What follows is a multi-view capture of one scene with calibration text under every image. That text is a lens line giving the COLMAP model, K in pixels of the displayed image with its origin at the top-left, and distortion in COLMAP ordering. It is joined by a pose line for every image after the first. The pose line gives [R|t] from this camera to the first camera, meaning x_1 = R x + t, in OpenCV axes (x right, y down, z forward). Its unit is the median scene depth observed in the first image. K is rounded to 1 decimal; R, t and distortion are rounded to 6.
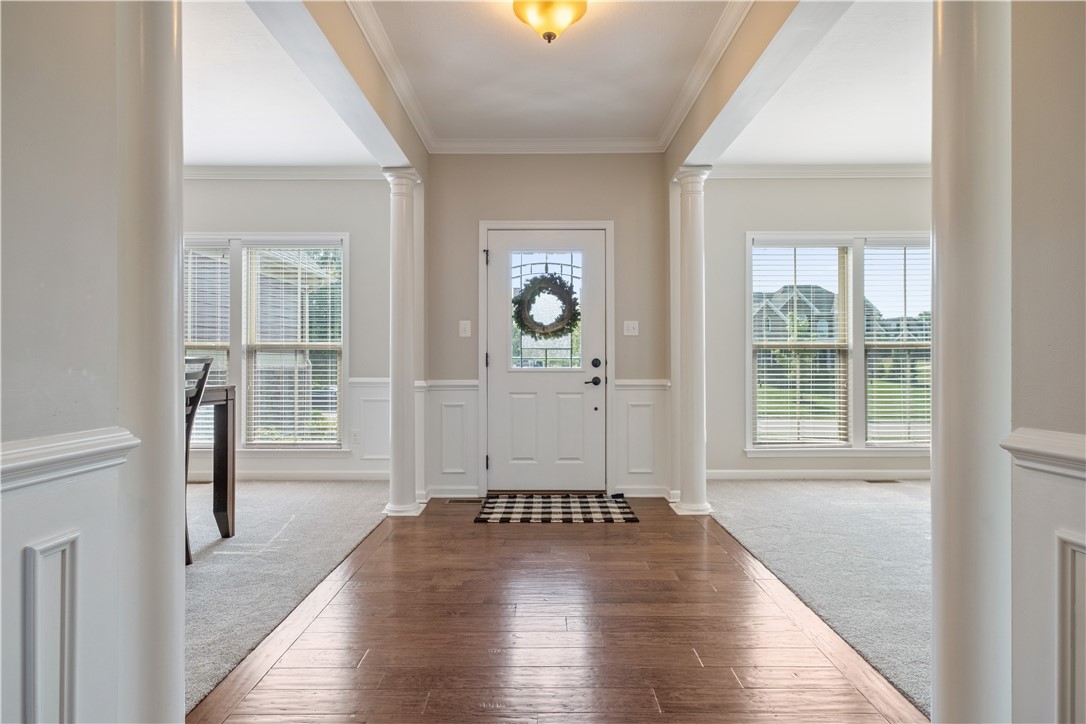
lens RADIAL K [[556.9, 0, 543.0], [0, 556.9, 362.0], [0, 0, 1]] dist [-0.000735, -0.000054]
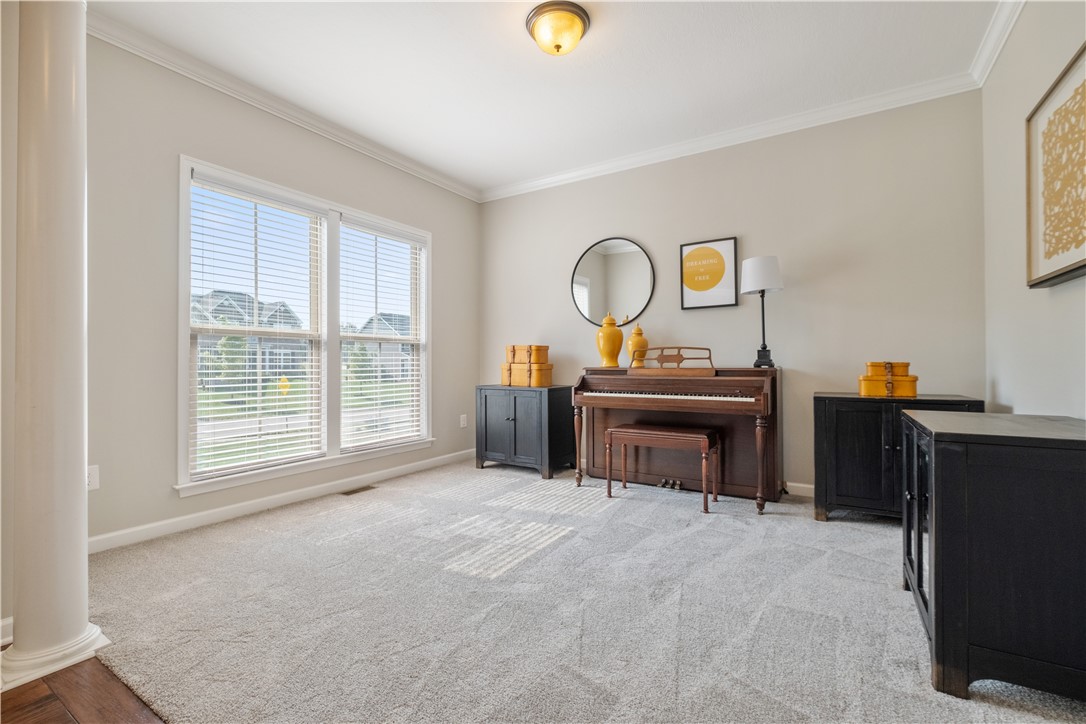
lens RADIAL K [[476.0, 0, 543.0], [0, 476.0, 362.0], [0, 0, 1]] dist [-0.002560, -0.000431]
pose [[0.525131, 0.005084, 0.851006, 0.115112], [-0.002152, 0.999987, -0.004646, 0.013120], [-0.851018, 0.000608, 0.525136, 0.344424]]
